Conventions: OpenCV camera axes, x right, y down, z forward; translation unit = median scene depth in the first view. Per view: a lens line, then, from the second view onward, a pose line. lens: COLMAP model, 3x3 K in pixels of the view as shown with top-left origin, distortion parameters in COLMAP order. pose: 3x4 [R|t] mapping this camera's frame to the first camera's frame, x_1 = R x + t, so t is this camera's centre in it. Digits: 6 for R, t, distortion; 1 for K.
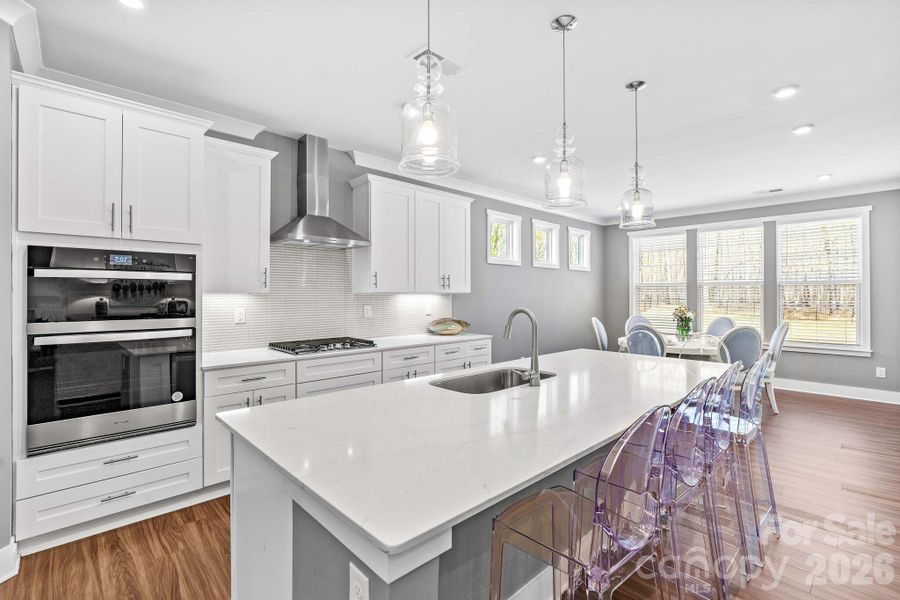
lens RADIAL K [[418.4, 0, 450.7], [0, 418.4, 291.1], [0, 0, 1]] dist [0.009837, 0.000984]
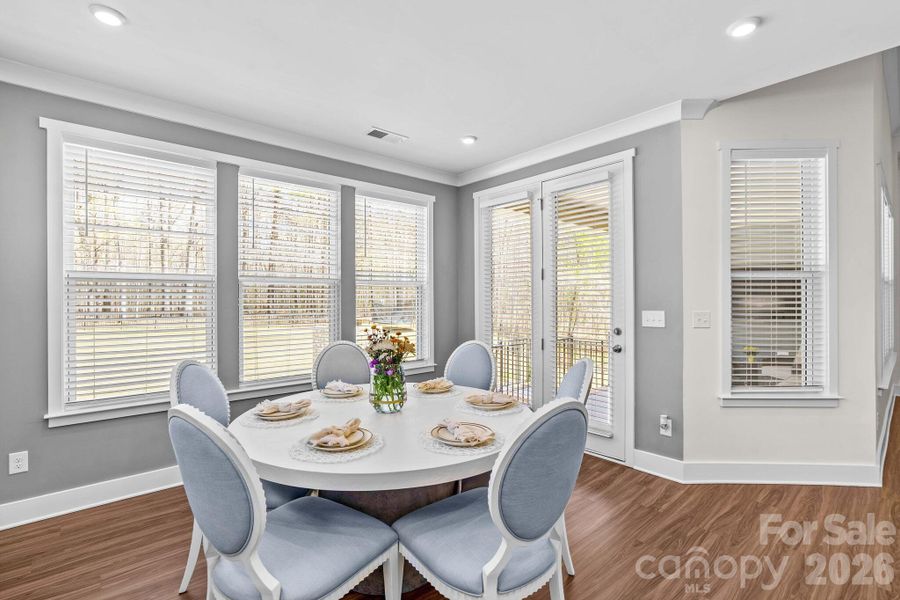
lens RADIAL K [[418.4, 0, 452.2], [0, 418.4, 298.5], [0, 0, 1]] dist [0.009837, 0.000984]
pose [[0.055685, -0.001478, 0.998447, 0.120986], [-0.000480, 0.999999, 0.001507, 0.004824], [-0.998448, -0.000564, 0.055684, 0.776095]]
